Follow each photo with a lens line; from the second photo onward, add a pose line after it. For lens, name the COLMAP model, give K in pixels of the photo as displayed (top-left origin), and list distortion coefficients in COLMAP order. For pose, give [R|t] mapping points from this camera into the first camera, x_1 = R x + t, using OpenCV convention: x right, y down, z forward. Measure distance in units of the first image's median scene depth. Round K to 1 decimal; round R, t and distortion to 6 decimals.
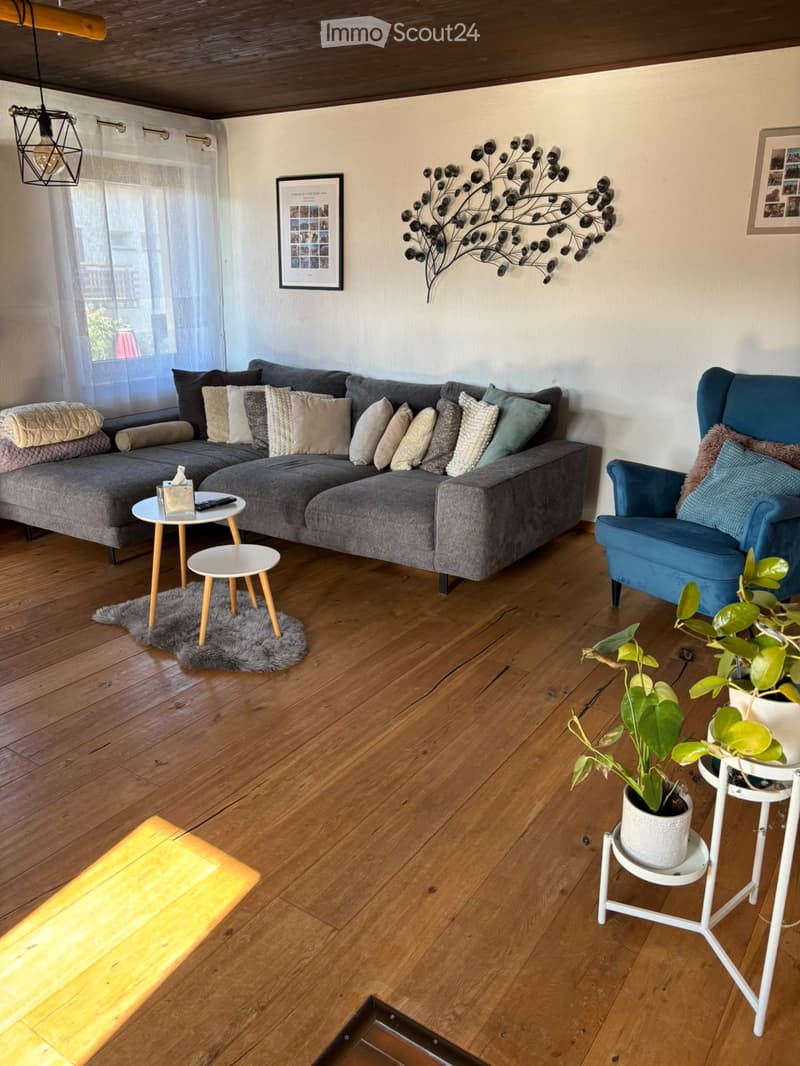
lens RADIAL K [[820.7, 0, 400.8], [0, 820.7, 532.7], [0, 0, 1]] dist [0.051317, -0.053819]
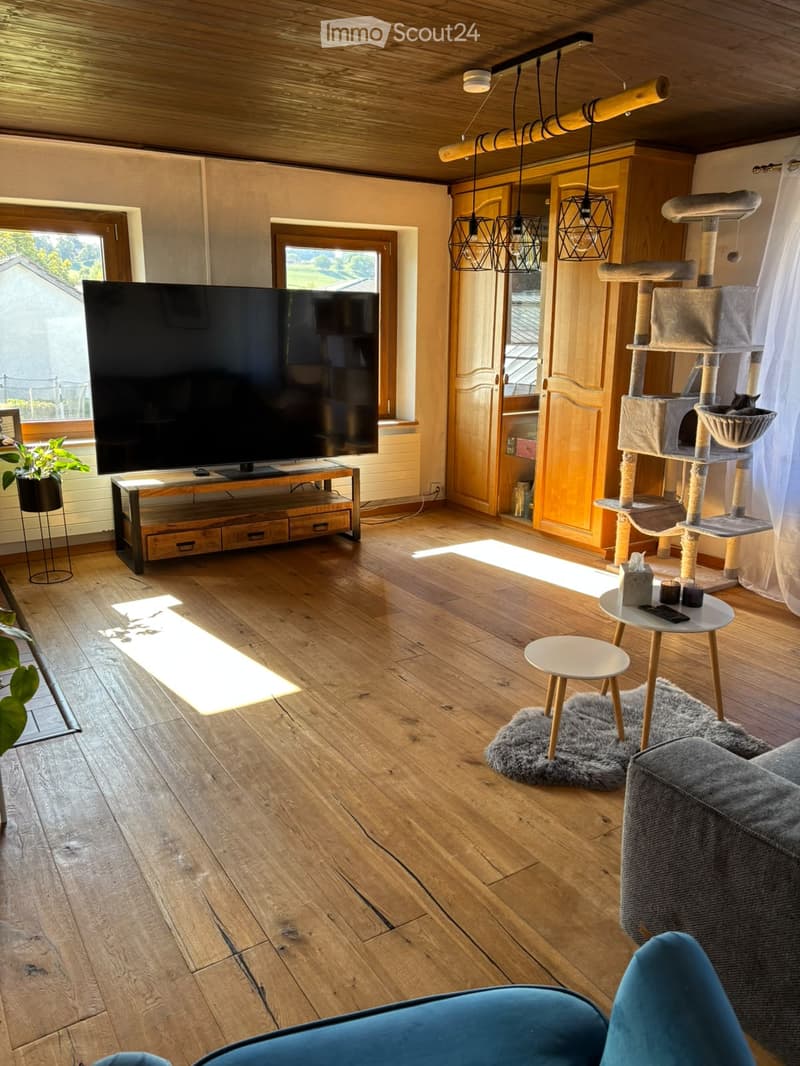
lens RADIAL K [[820.7, 0, 399.8], [0, 820.7, 533.2], [0, 0, 1]] dist [0.051317, -0.053819]
pose [[-0.406106, 0.222554, -0.886312, 0.709809], [-0.280800, 0.892576, 0.352788, -0.389579], [0.869615, 0.392145, -0.299987, 1.189624]]
